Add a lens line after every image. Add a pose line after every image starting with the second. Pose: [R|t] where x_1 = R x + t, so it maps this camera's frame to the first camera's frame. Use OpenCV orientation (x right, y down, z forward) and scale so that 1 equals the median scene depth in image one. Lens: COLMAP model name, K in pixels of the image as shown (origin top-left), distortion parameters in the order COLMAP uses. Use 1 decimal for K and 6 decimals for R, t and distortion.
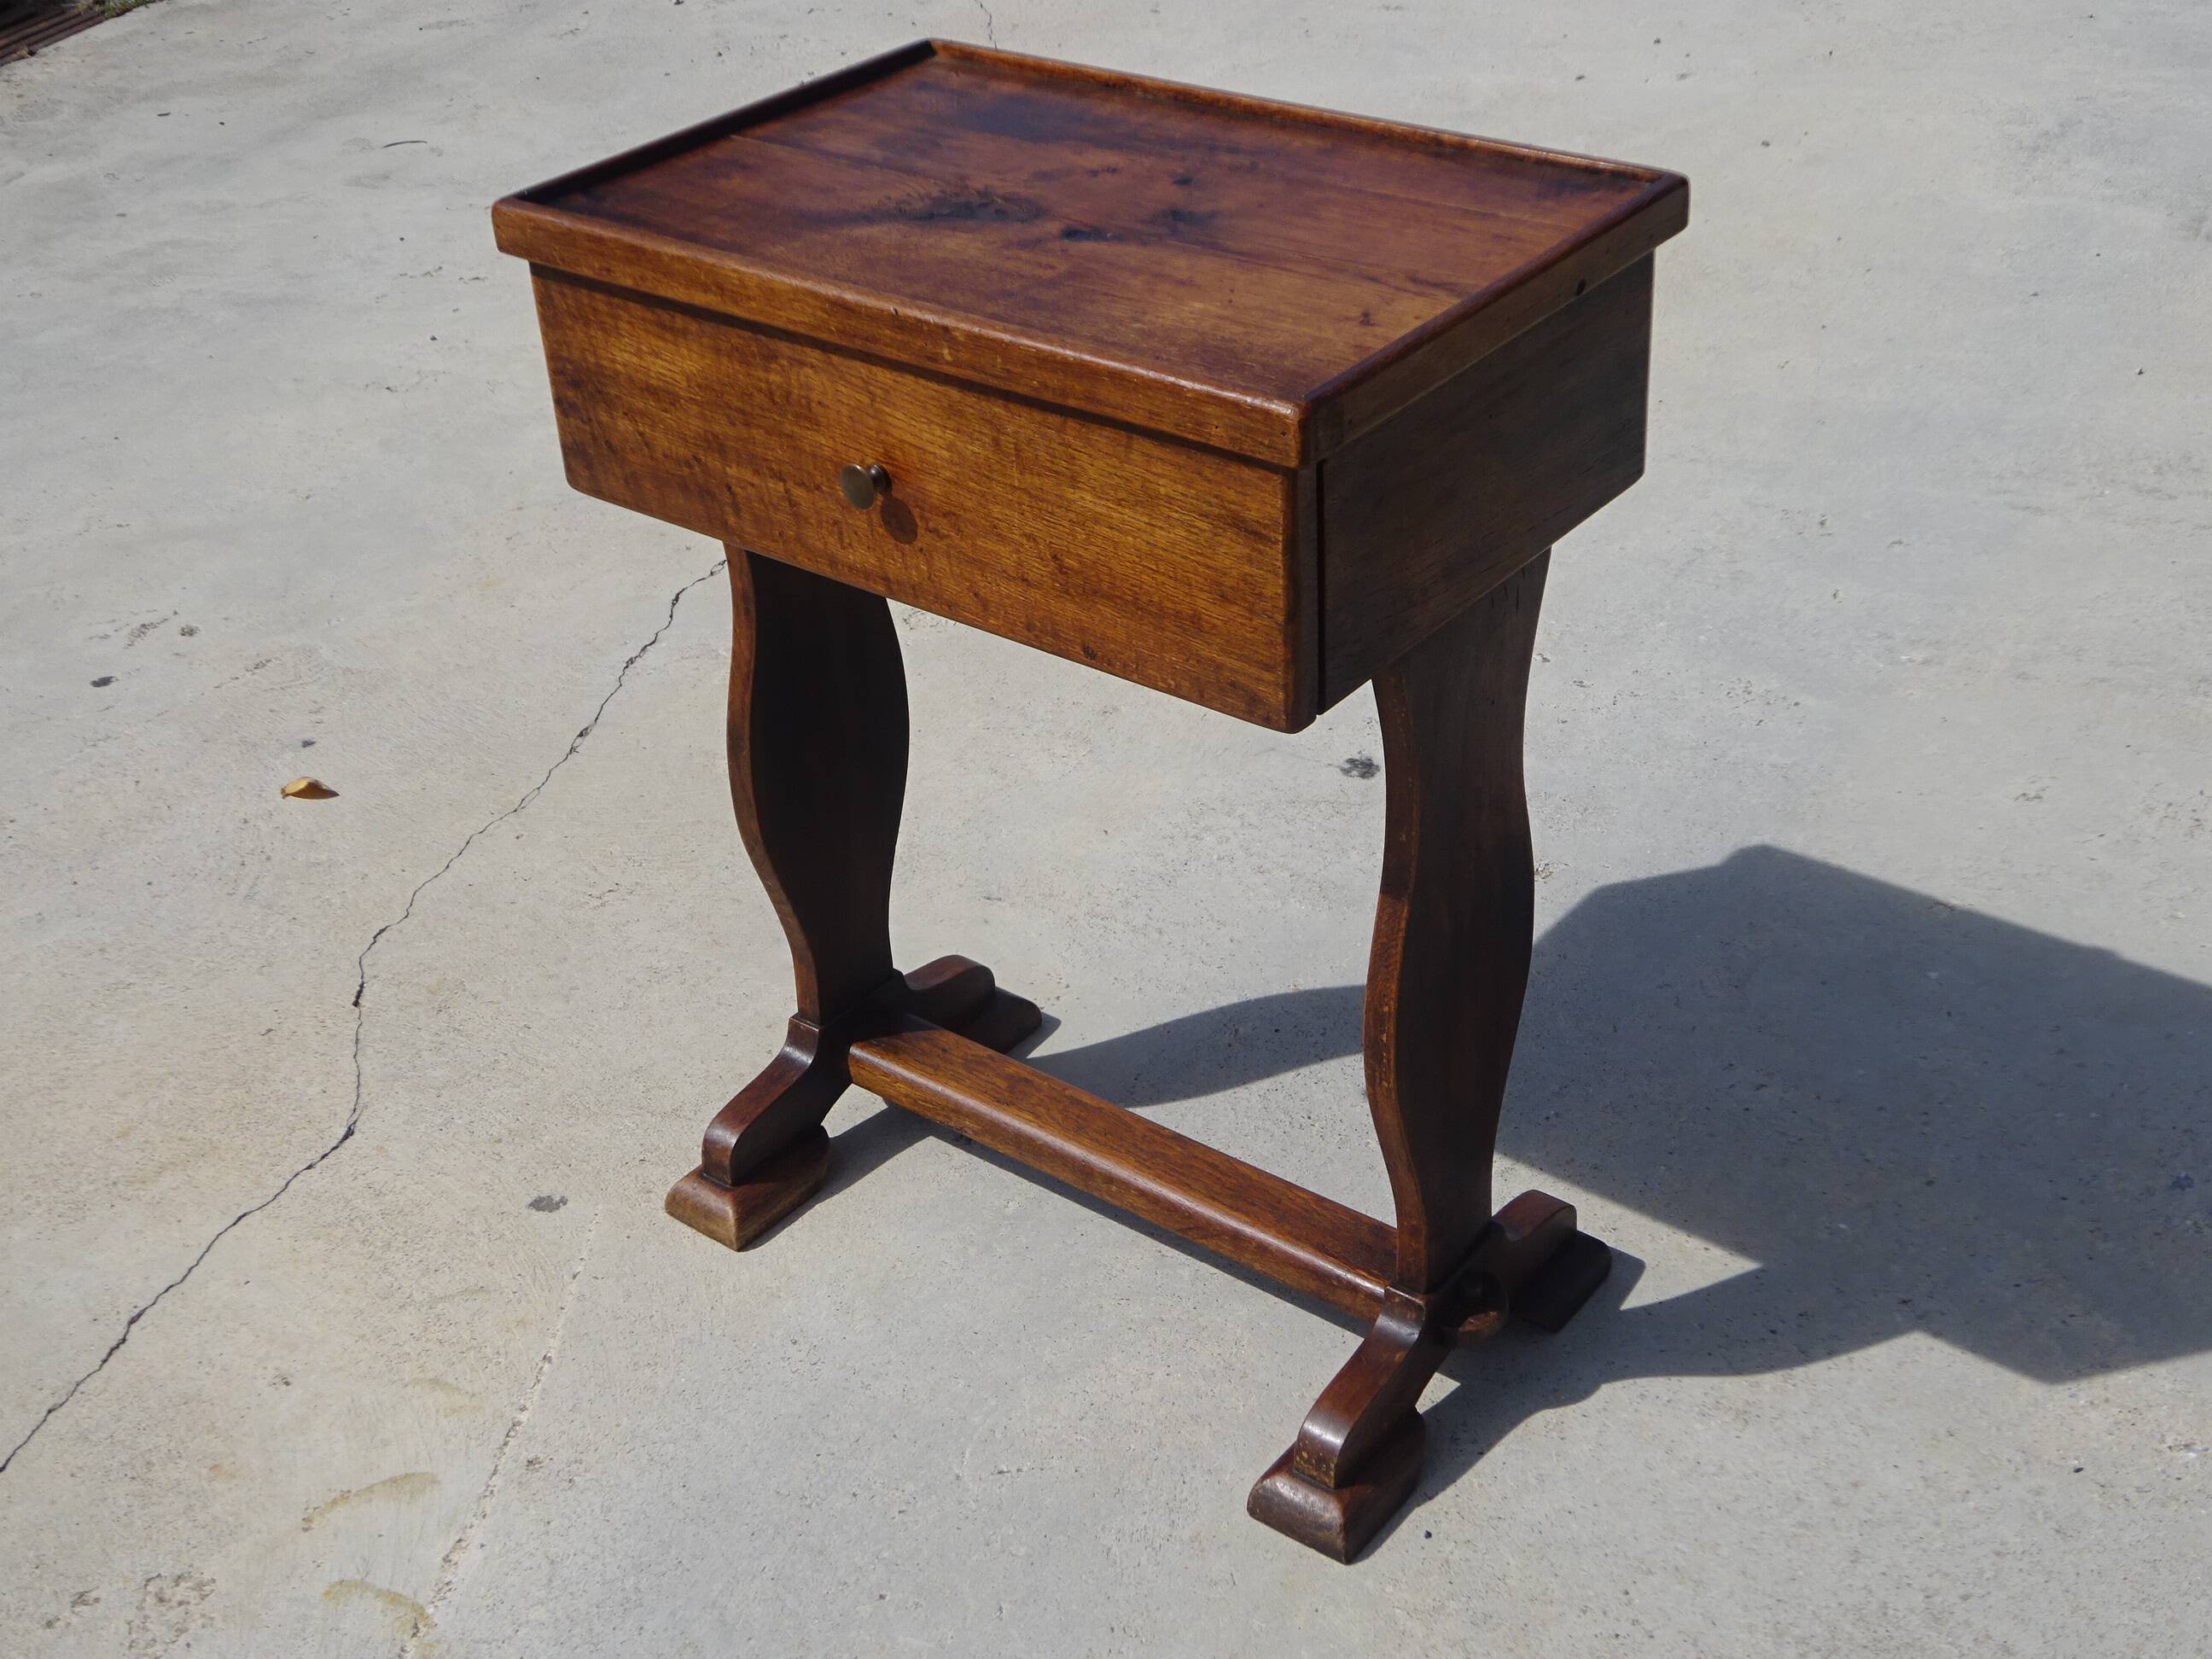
lens RADIAL K [[2784.9, 0, 1122.2], [0, 2784.9, 810.4], [0, 0, 1]] dist [0.003833, 0.000000]
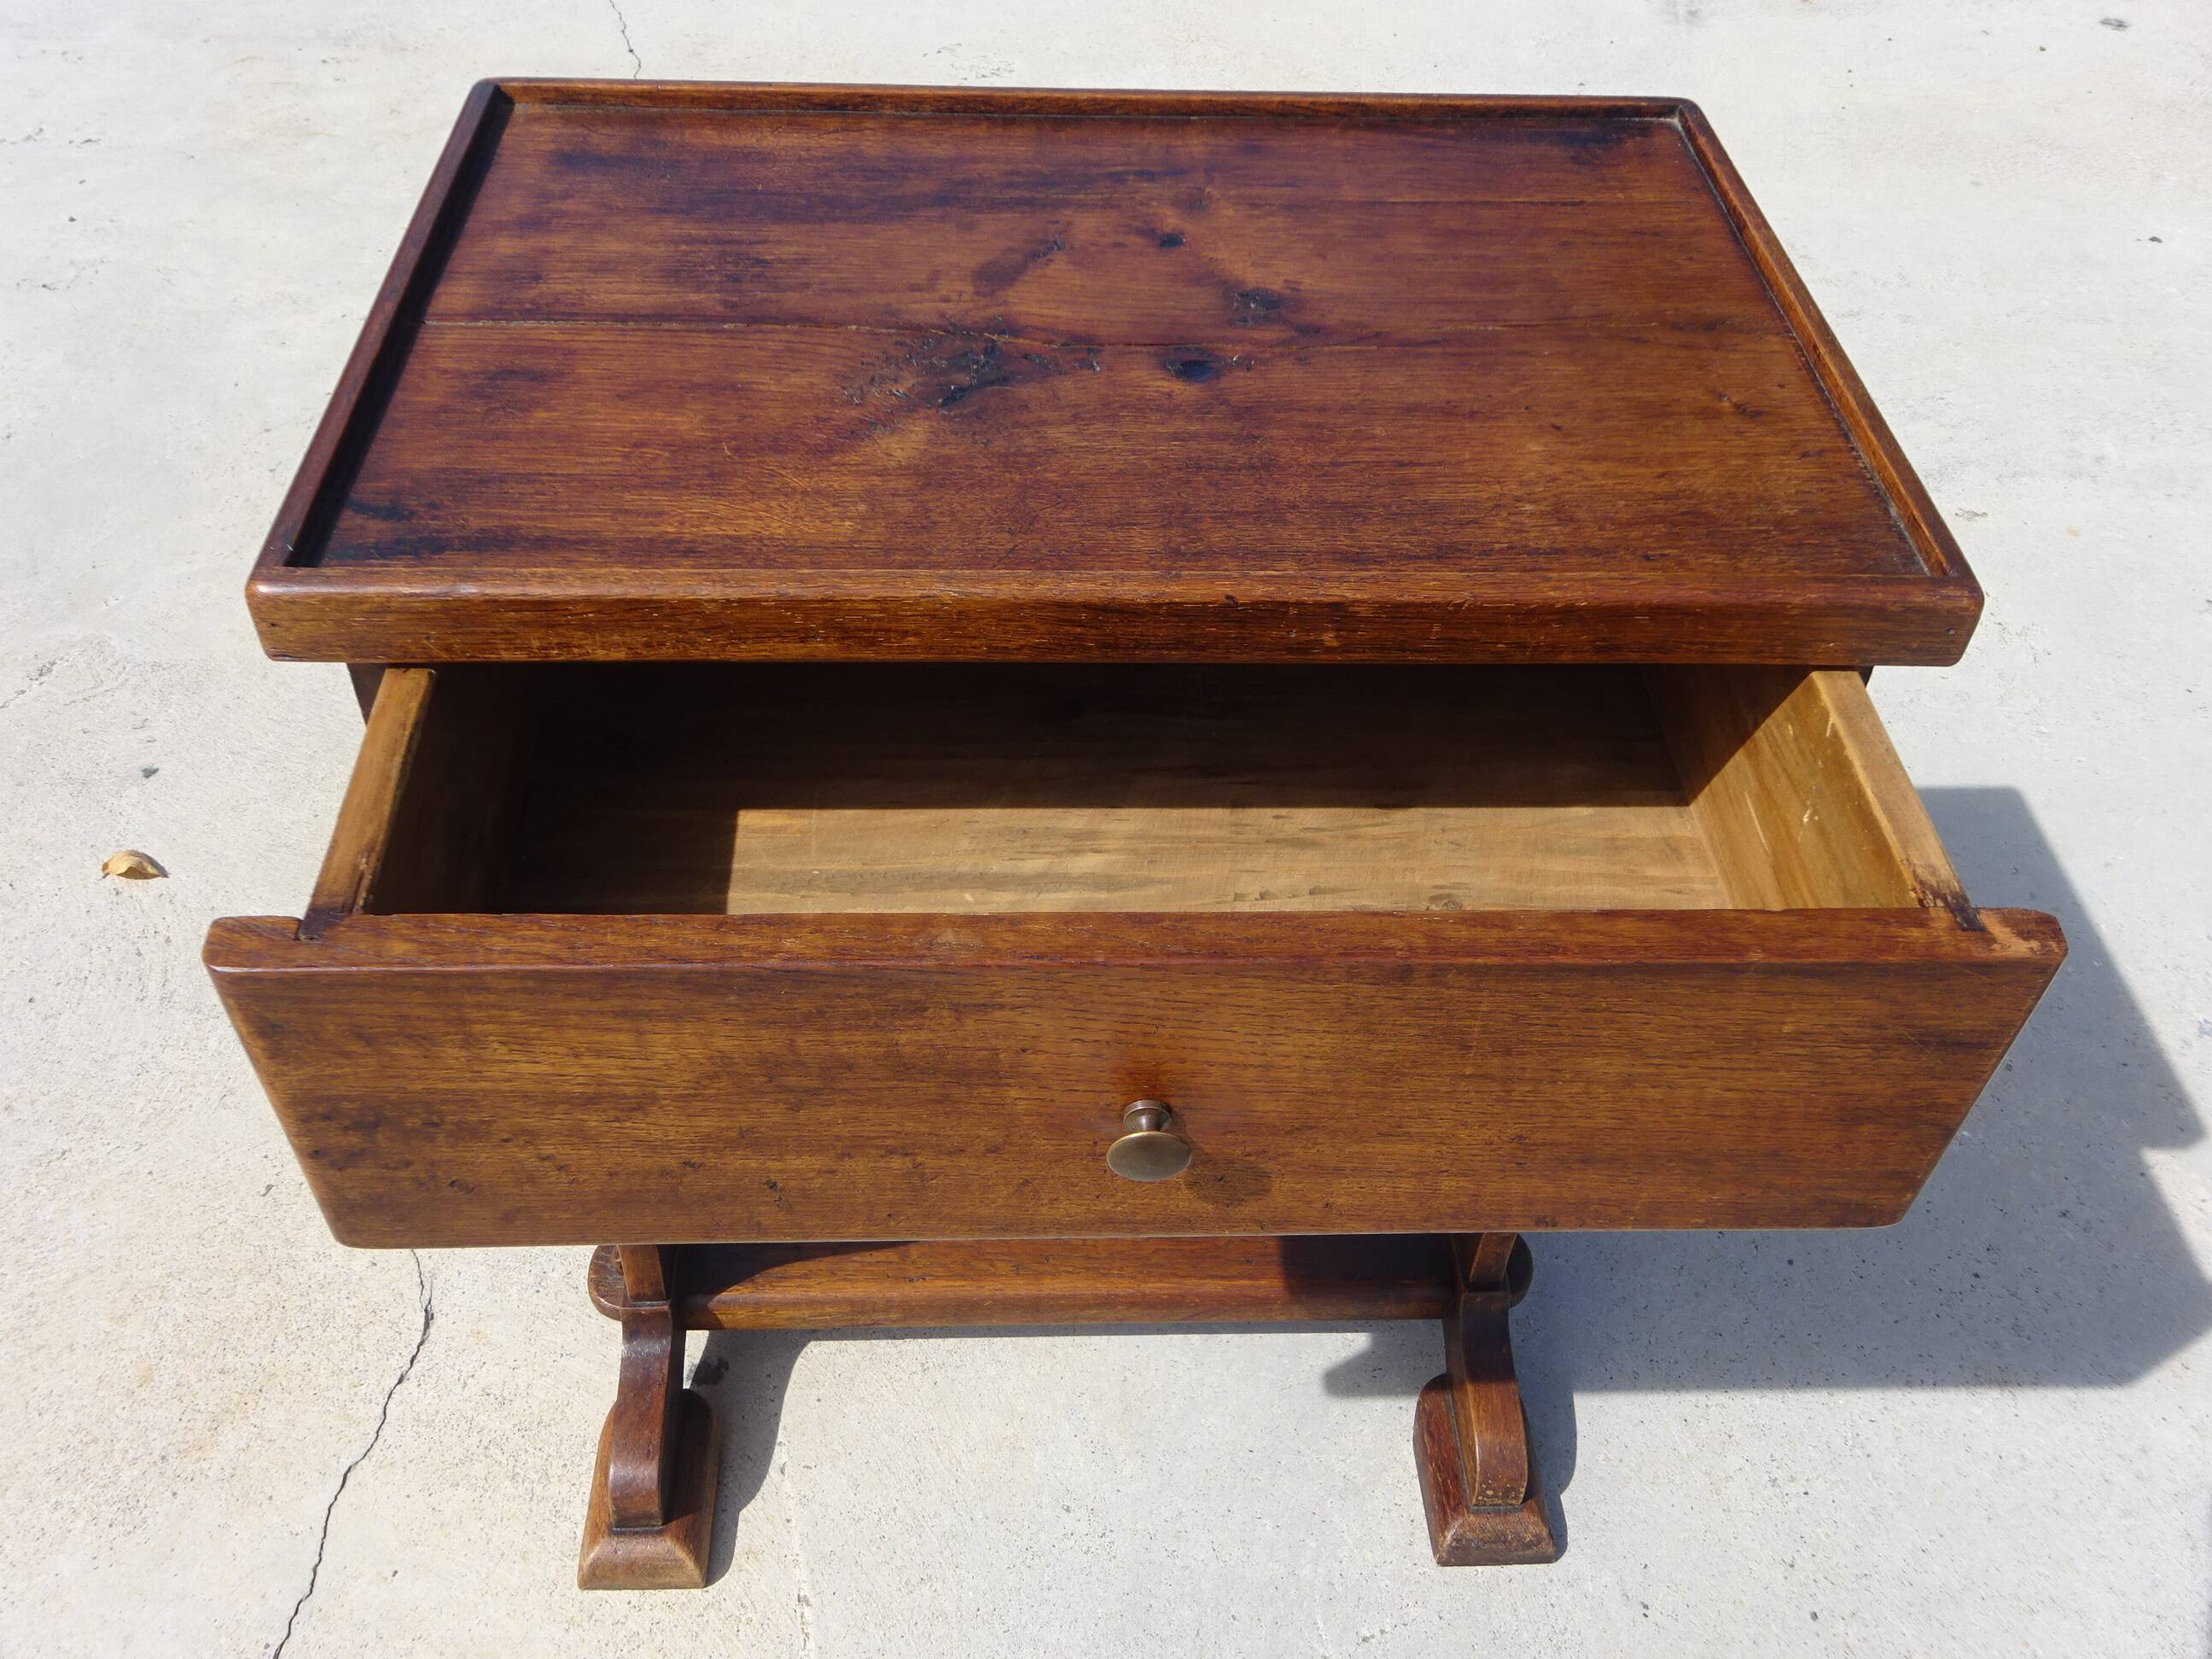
lens RADIAL K [[1920.4, 0, 1106.3], [0, 1920.4, 822.7], [0, 0, 1]] dist [0.005015, -0.004487]
pose [[0.760188, -0.399882, 0.512063, -0.301921], [0.274879, 0.912088, 0.304197, -0.237725], [-0.588690, -0.090491, 0.803278, 0.573640]]
